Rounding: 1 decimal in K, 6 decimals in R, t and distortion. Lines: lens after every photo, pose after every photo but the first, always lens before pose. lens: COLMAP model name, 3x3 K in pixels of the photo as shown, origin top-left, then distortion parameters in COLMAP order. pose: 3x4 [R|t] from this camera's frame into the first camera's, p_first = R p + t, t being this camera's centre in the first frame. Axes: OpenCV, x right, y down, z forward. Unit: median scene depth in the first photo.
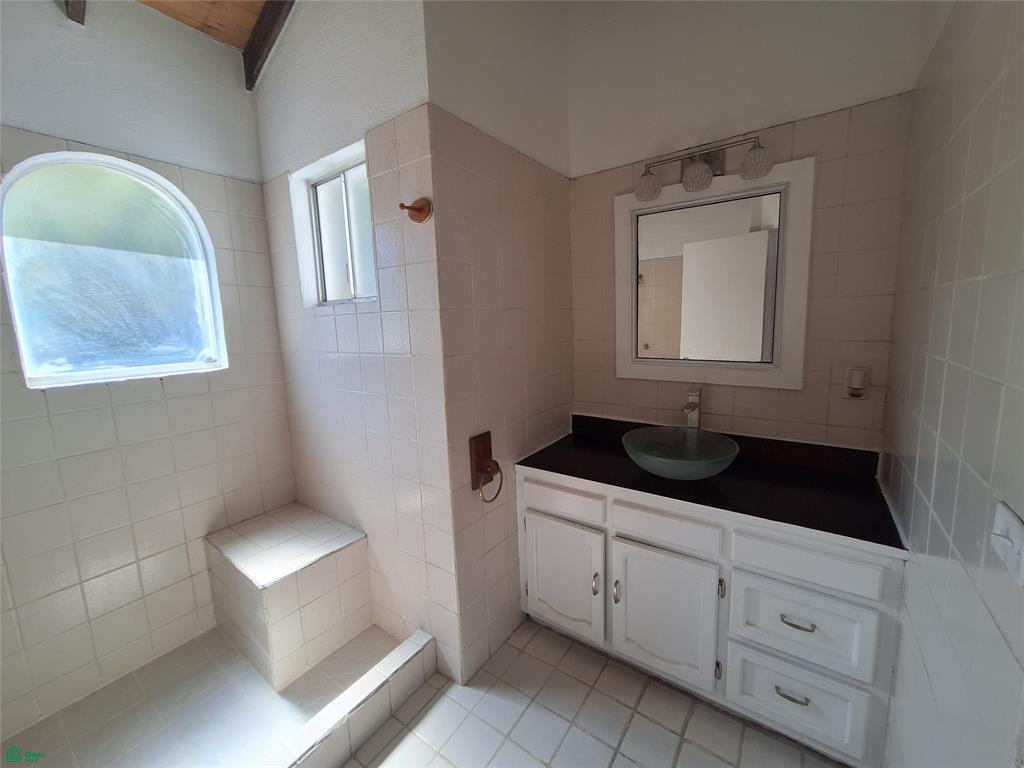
lens RADIAL K [[406.6, 0, 516.1], [0, 406.6, 378.3], [0, 0, 1]] dist [0.000800, 0.000838]
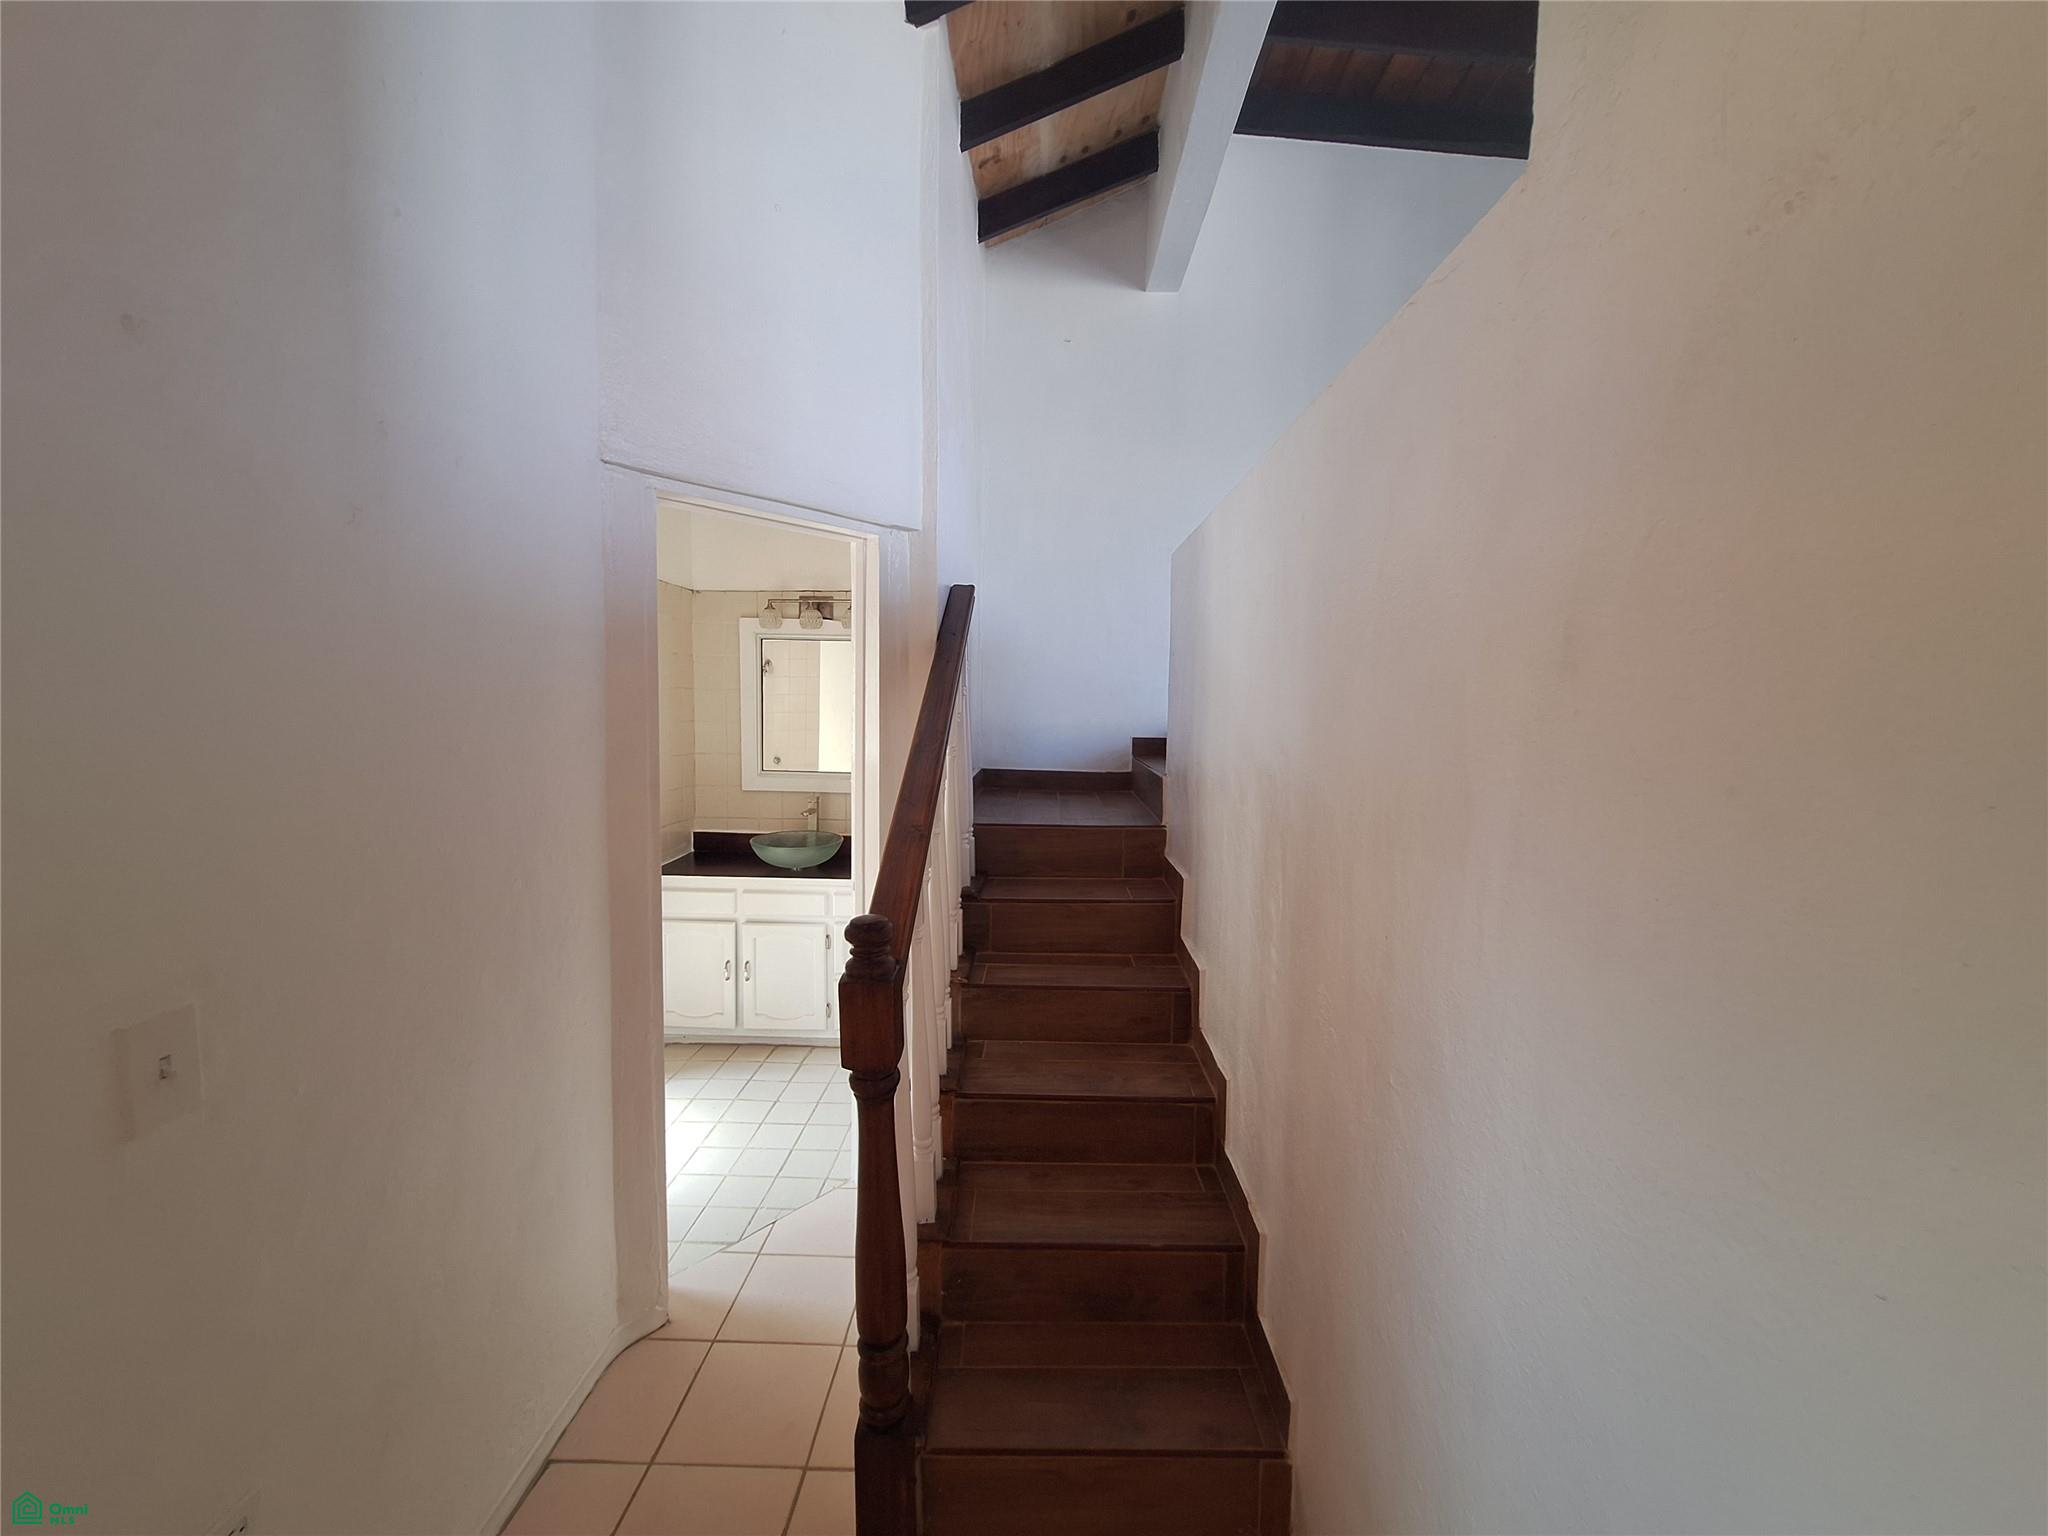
lens RADIAL K [[813.1, 0, 1032.3], [0, 813.1, 756.6], [0, 0, 1]] dist [0.000800, 0.000838]
pose [[0.822383, 0.011511, 0.568818, -0.338164], [0.035457, 0.996815, -0.071435, 0.092031], [-0.567829, 0.078915, 0.819355, -1.164922]]
